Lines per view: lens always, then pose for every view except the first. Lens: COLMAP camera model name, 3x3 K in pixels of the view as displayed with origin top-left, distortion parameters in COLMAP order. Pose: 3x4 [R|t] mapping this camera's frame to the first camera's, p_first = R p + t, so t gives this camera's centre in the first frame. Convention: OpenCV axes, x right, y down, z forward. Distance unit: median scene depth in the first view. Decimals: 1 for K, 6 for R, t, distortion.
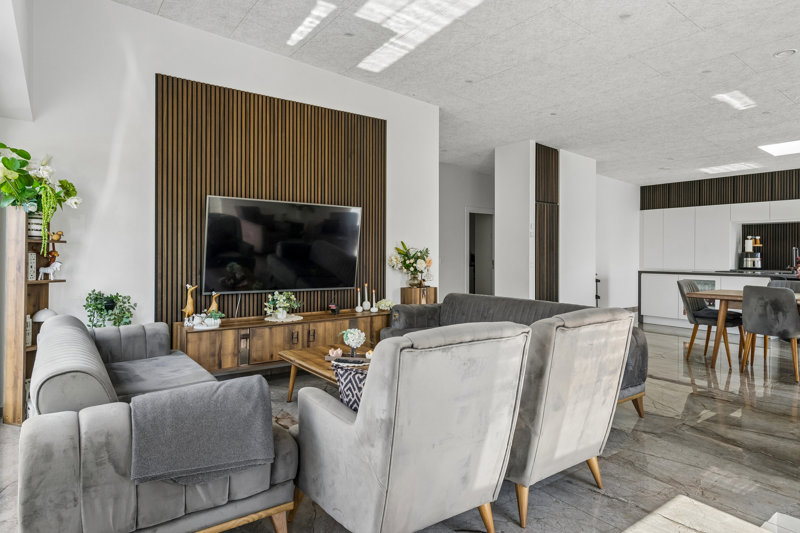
lens RADIAL K [[473.9, 0, 385.9], [0, 473.9, 255.6], [0, 0, 1]] dist [-0.001613, 0.000447]
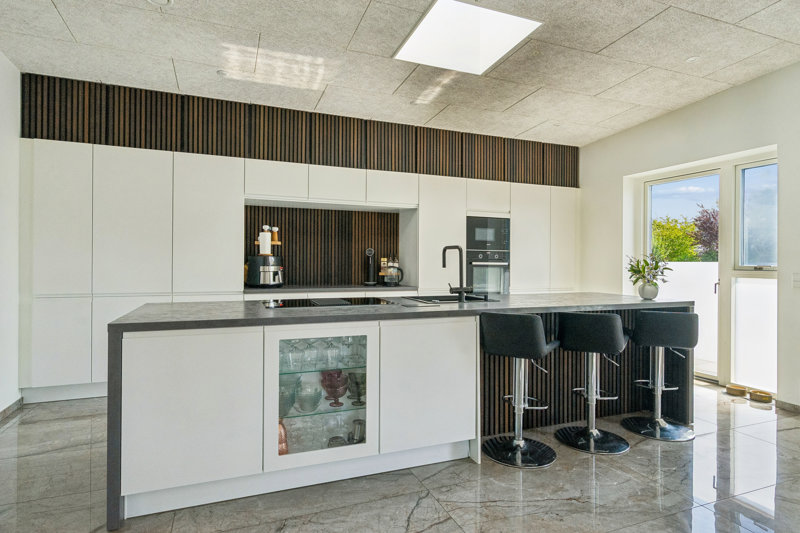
lens RADIAL K [[435.4, 0, 388.9], [0, 435.4, 259.8], [0, 0, 1]] dist [0.002829, 0.000700]
pose [[0.238404, 0.003089, 0.971161, 0.526692], [-0.003917, 0.999990, -0.002219, -0.002586], [-0.971158, -0.003275, 0.238414, 1.223956]]
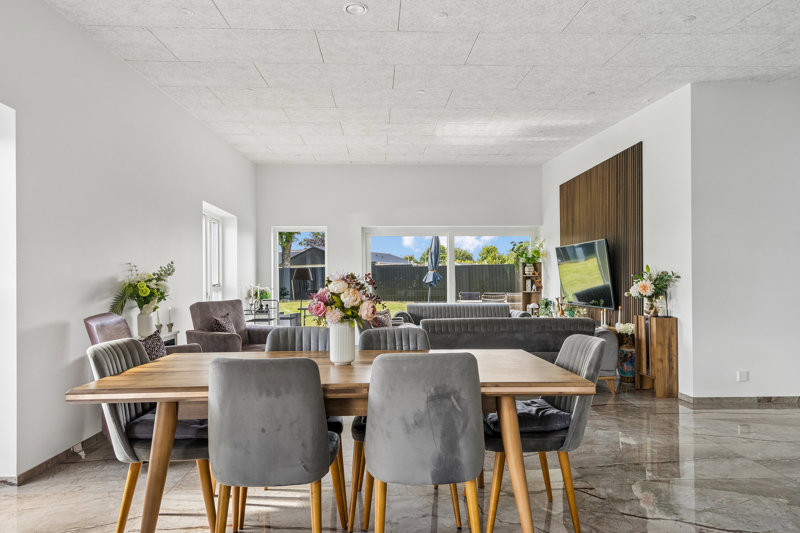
lens RADIAL K [[466.0, 0, 398.9], [0, 466.0, 280.9], [0, 0, 1]] dist [0.003196, 0.001343]
pose [[-0.540265, -0.003361, -0.841488, 1.118184], [0.003660, 0.999973, -0.006344, 0.006618], [0.841487, -0.006507, -0.540238, 1.137292]]
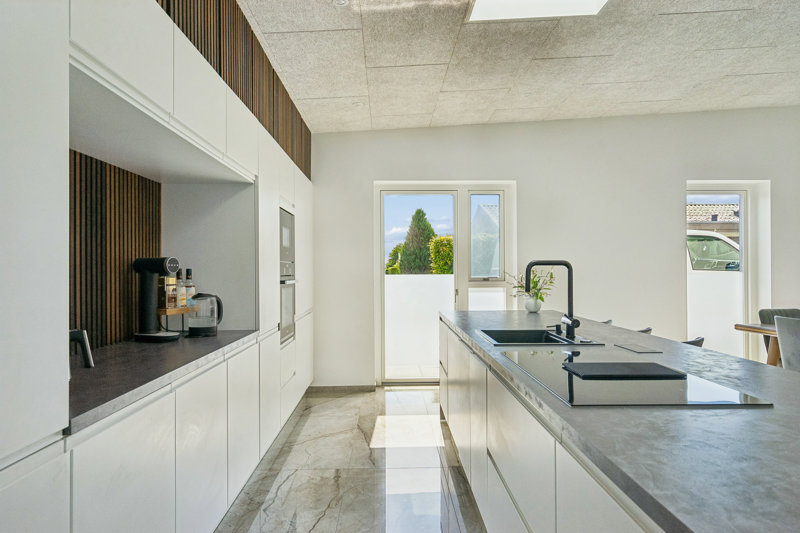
lens RADIAL K [[508.0, 0, 400.0], [0, 508.0, 266.5], [0, 0, 1]] dist [0.001176, 0.000392]
pose [[-0.826943, 0.000405, 0.562285, 0.954960], [-0.000427, 0.999999, -0.001349, -0.016939], [-0.562285, -0.001356, -0.826942, 1.749113]]
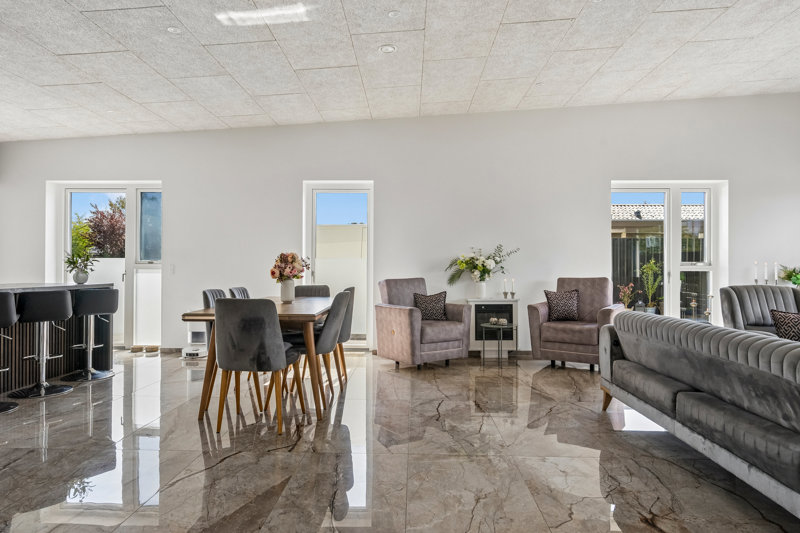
lens RADIAL K [[495.2, 0, 400.0], [0, 495.2, 266.5], [0, 0, 1]] dist [0.009186, 0.001359]
pose [[-0.804856, -0.002091, 0.593466, 0.171109], [-0.003289, 0.999994, -0.000937, 0.017250], [-0.593460, -0.002706, -0.804859, 1.413301]]
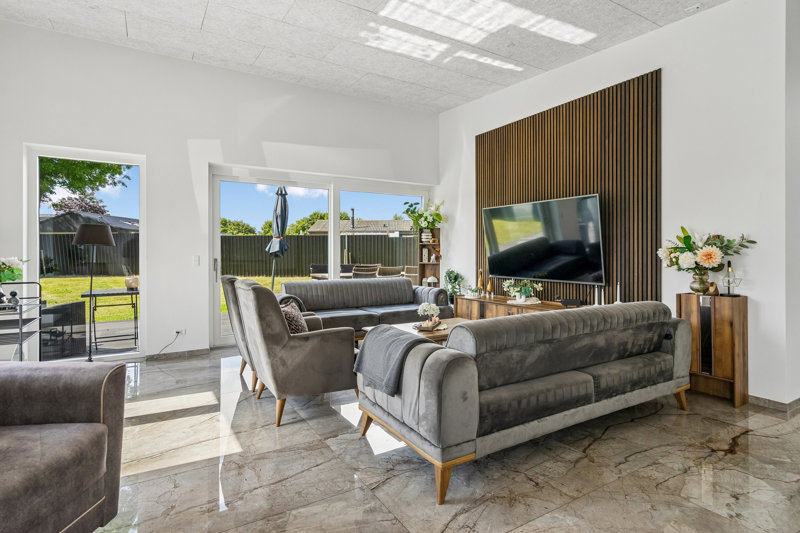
lens RADIAL K [[410.3, 0, 396.1], [0, 410.3, 254.9], [0, 0, 1]] dist [-0.002142, 0.000597]
pose [[-0.074080, -0.000949, -0.997252, 0.709643], [0.001920, 0.999998, -0.001094, 0.013352], [0.997250, -0.001996, -0.074078, 0.646754]]
